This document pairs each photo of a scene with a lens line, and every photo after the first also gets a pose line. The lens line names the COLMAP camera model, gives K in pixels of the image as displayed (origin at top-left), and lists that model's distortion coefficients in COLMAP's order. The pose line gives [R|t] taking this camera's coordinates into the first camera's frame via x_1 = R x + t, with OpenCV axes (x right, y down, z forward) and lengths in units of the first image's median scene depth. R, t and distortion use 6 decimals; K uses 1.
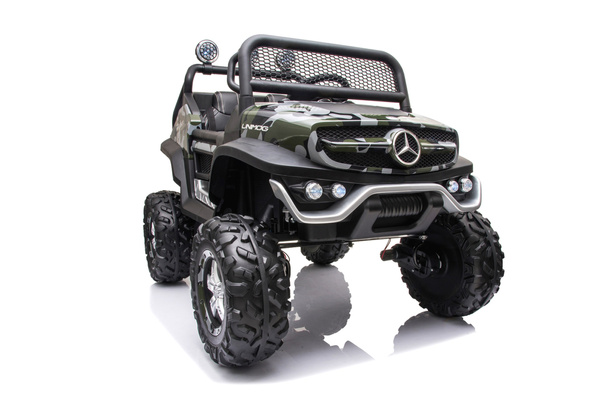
lens RADIAL K [[439.8, 0, 300.0], [0, 439.8, 200.5], [0, 0, 1]] dist [-0.002262, -0.000299]
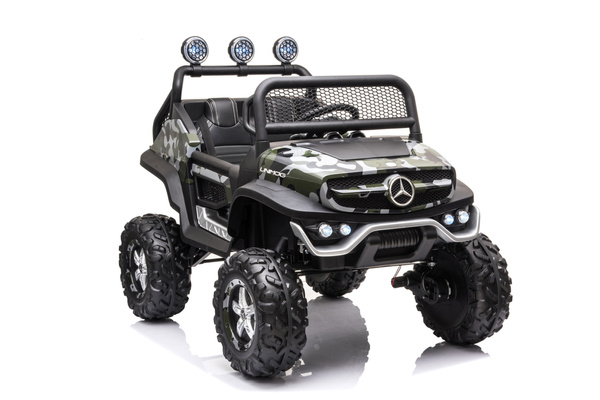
lens RADIAL K [[1136.8, 0, 300.0], [0, 1136.8, 200.0], [0, 0, 1]] dist [0.464652, 0.018699]
pose [[0.999644, -0.015283, 0.021882, -0.093785], [0.014485, 0.999241, 0.036157, -0.191958], [-0.022418, -0.035827, 0.999107, -1.904501]]
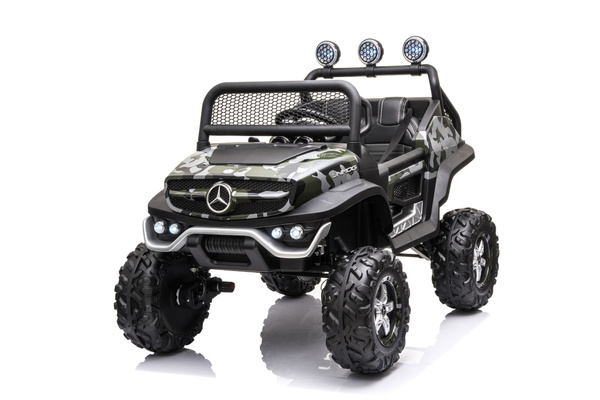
lens RADIAL K [[1114.5, 0, 320.8], [0, 1114.5, 201.1], [0, 0, 1]] dist [0.480206, -0.005663]
pose [[0.552728, 0.082708, -0.829247, 2.668823], [-0.038037, 0.996530, 0.074039, -0.317045], [0.832493, -0.009381, 0.553956, -0.429756]]
